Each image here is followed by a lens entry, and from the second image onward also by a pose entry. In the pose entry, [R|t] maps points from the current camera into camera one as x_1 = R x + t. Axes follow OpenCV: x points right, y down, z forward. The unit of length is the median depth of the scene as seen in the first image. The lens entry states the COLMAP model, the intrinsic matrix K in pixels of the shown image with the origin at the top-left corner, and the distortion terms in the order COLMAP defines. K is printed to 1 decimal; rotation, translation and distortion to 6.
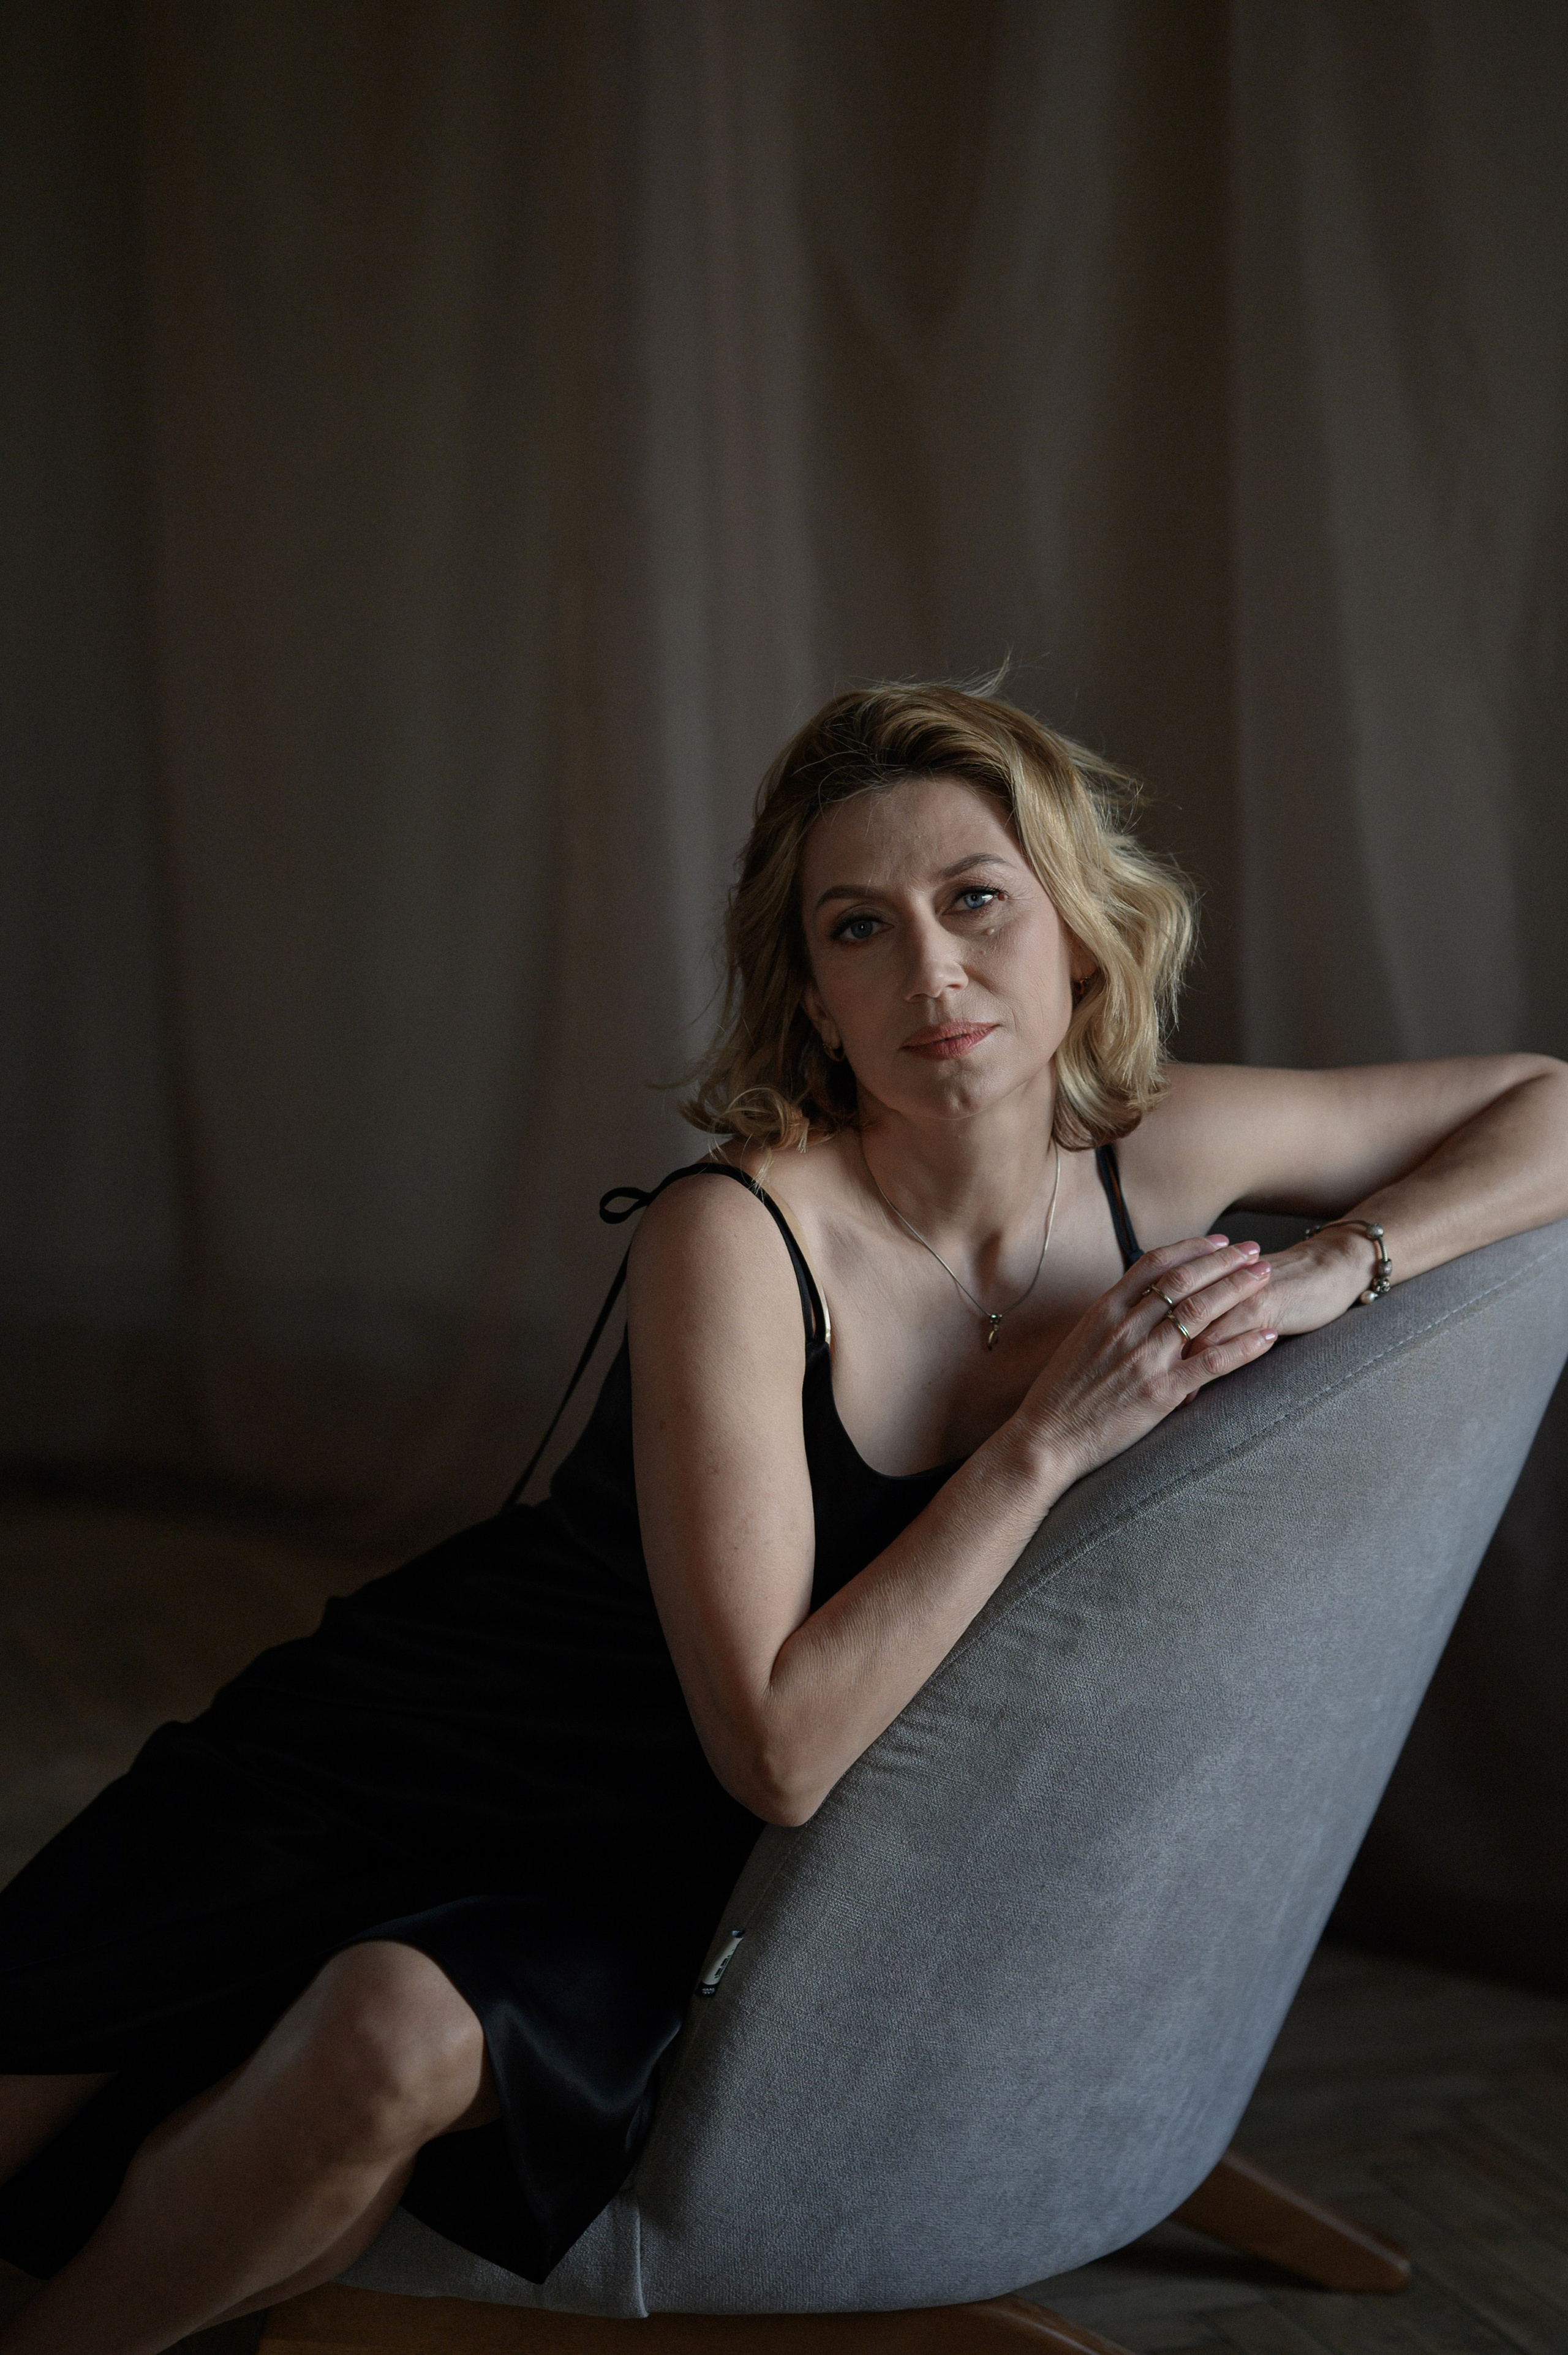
lens RADIAL K [[5702.8, 0, 784.0], [0, 5702.8, 1177.5], [0, 0, 1]] dist [0.060325, -0.134829]
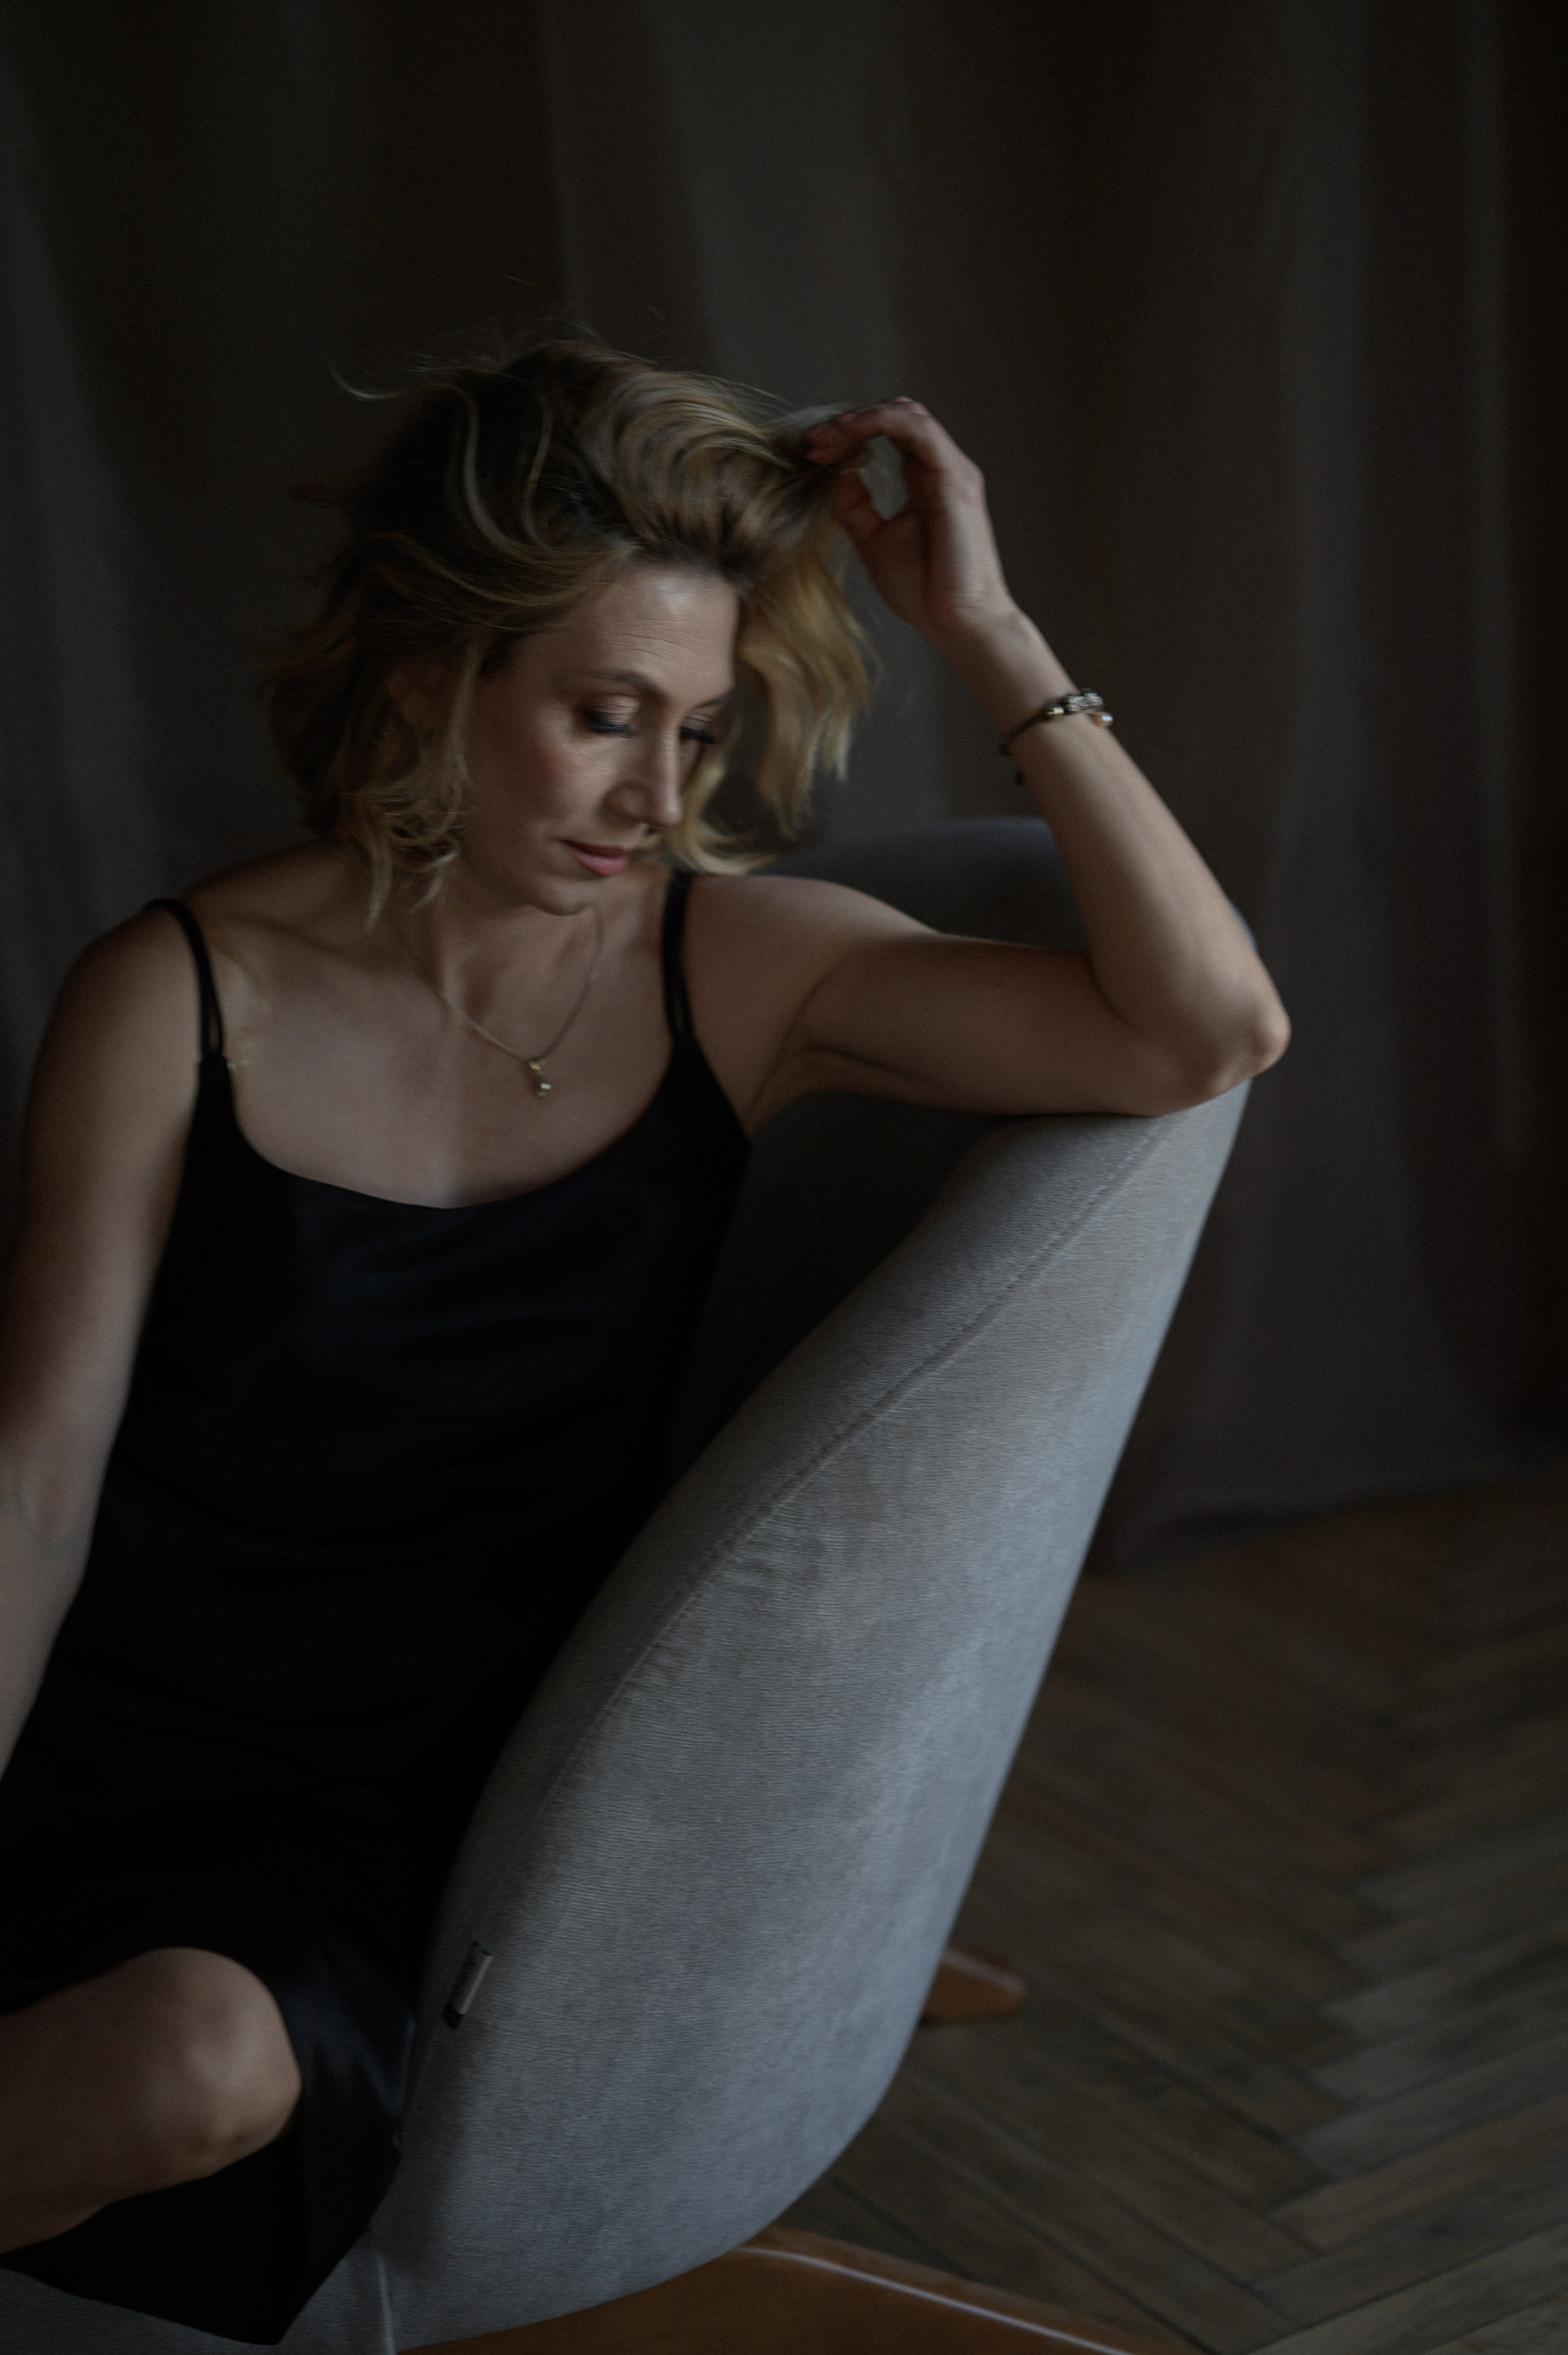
lens RADIAL K [[5702.8, 0, 784.0], [0, 5702.8, 1177.5], [0, 0, 1]] dist [0.060325, -0.134829]
pose [[0.965907, -0.138874, 0.218489, -0.134667], [0.096291, 0.976117, 0.194740, -0.145818], [-0.240315, -0.167062, 0.956211, 0.173812]]
